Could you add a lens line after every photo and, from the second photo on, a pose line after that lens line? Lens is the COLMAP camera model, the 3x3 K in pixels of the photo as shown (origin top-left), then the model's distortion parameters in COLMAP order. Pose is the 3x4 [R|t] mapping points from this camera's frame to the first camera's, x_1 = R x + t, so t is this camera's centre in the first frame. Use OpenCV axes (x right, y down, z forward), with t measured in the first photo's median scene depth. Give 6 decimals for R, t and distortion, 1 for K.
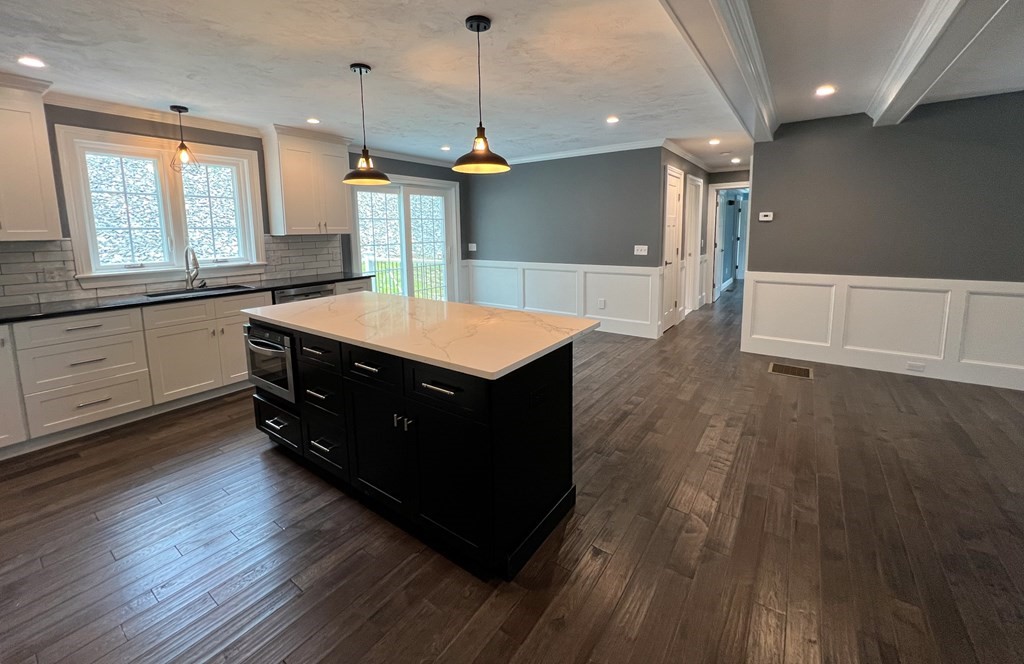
lens RADIAL K [[410.6, 0, 509.2], [0, 410.6, 282.6], [0, 0, 1]] dist [-0.000338, 0.000079]
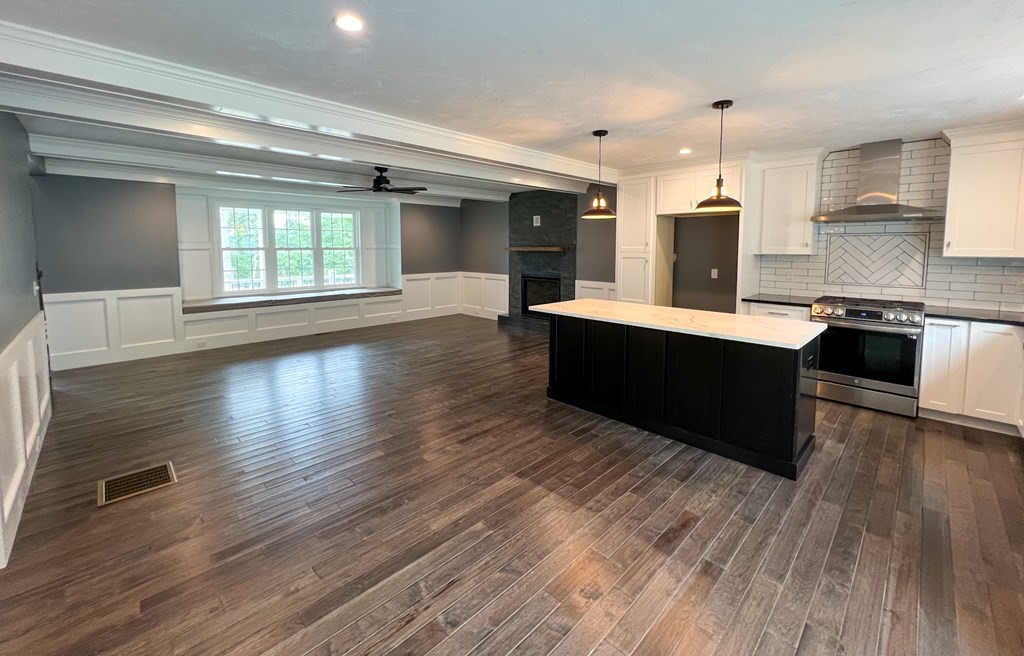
lens RADIAL K [[412.0, 0, 511.7], [0, 412.0, 275.3], [0, 0, 1]] dist [0.000606, 0.000114]
pose [[-0.985556, 0.000894, 0.169345, 0.001349], [0.034245, 0.980380, 0.194121, -0.223299], [-0.165849, 0.197116, -0.966250, 1.594609]]
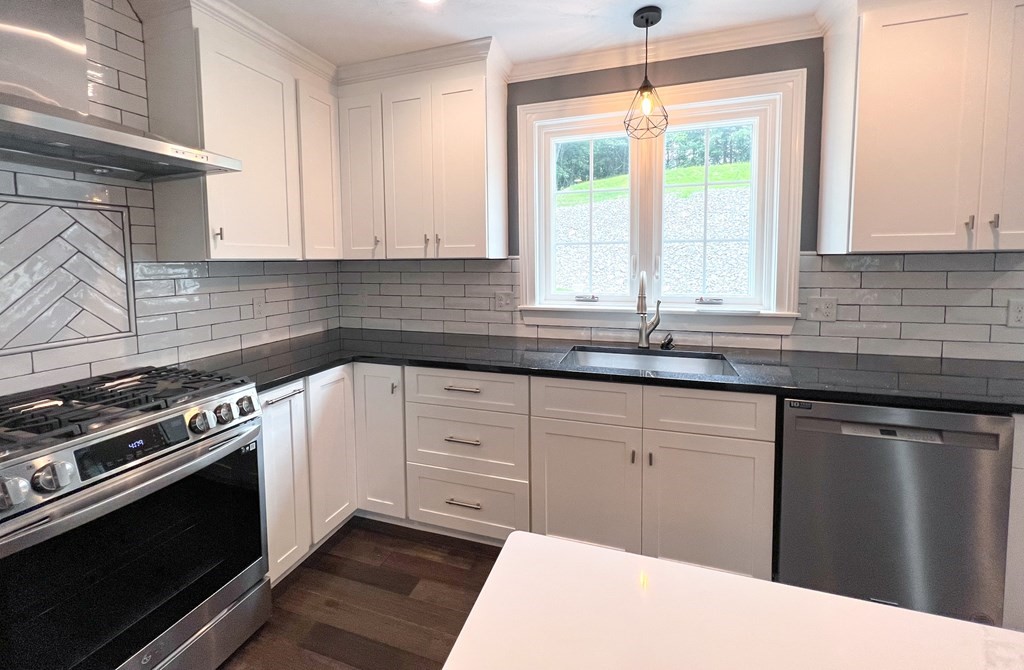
lens RADIAL K [[410.6, 0, 511.2], [0, 410.6, 284.2], [0, 0, 1]] dist [-0.000338, 0.000079]
pose [[0.300921, 0.068029, -0.951219, -0.301100], [-0.116674, 0.992586, 0.034078, -0.069481], [0.946485, 0.100727, 0.306627, 0.652171]]
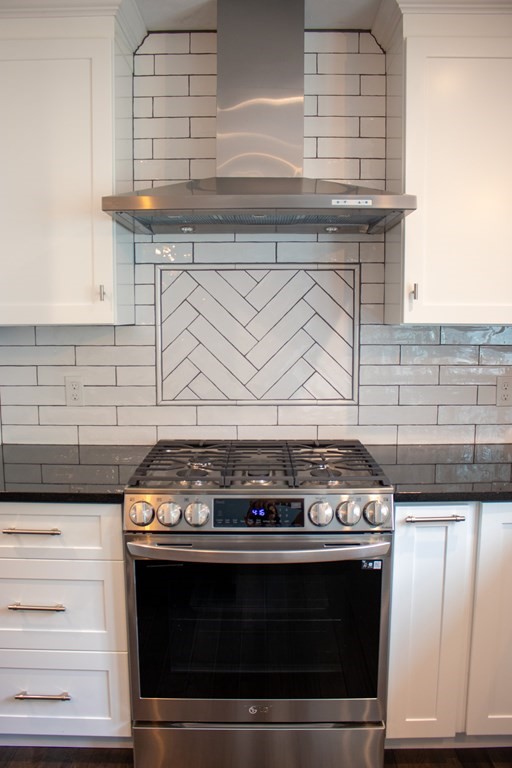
lens RADIAL K [[641.2, 0, 255.0], [0, 641.2, 388.8], [0, 0, 1]] dist [-0.112986, 0.029421]
pose [[-0.814505, 0.084780, -0.573928, -0.403395], [-0.061140, 0.971213, 0.230234, -0.108524], [0.576926, 0.222617, -0.785874, 0.853484]]
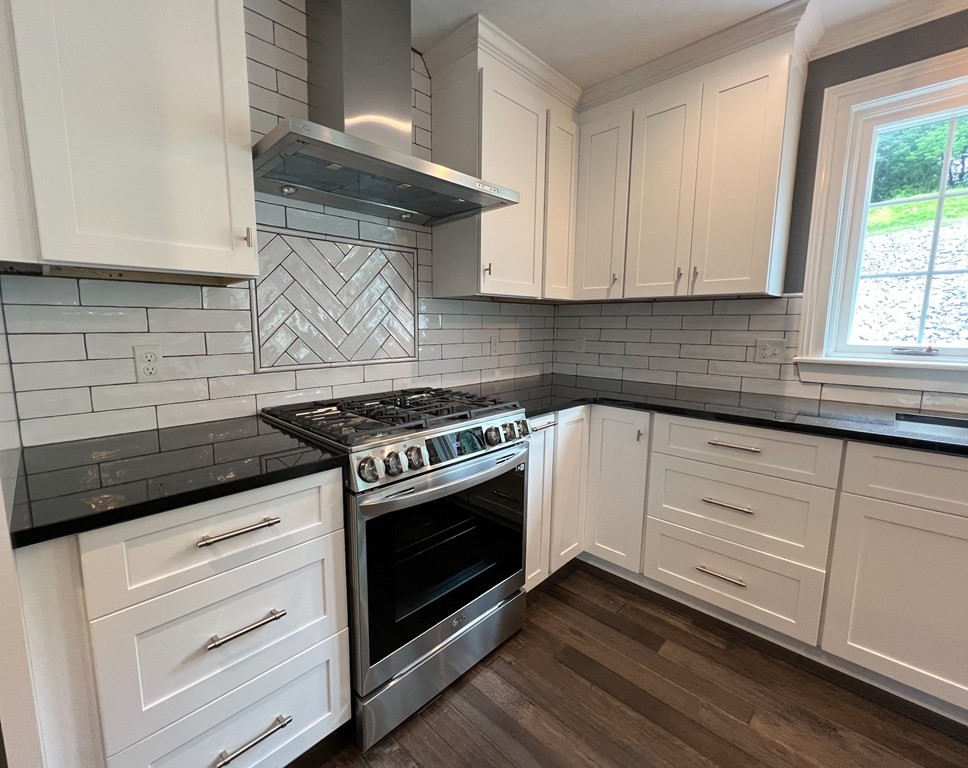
lens RADIAL K [[425.4, 0, 454.2], [0, 425.4, 383.0], [0, 0, 1]] dist [-0.003541, -0.000481]
pose [[-0.171520, 0.149488, -0.973773, -0.319531], [-0.125389, 0.977070, 0.172081, -0.020872], [0.977169, 0.151616, -0.148843, 0.534286]]
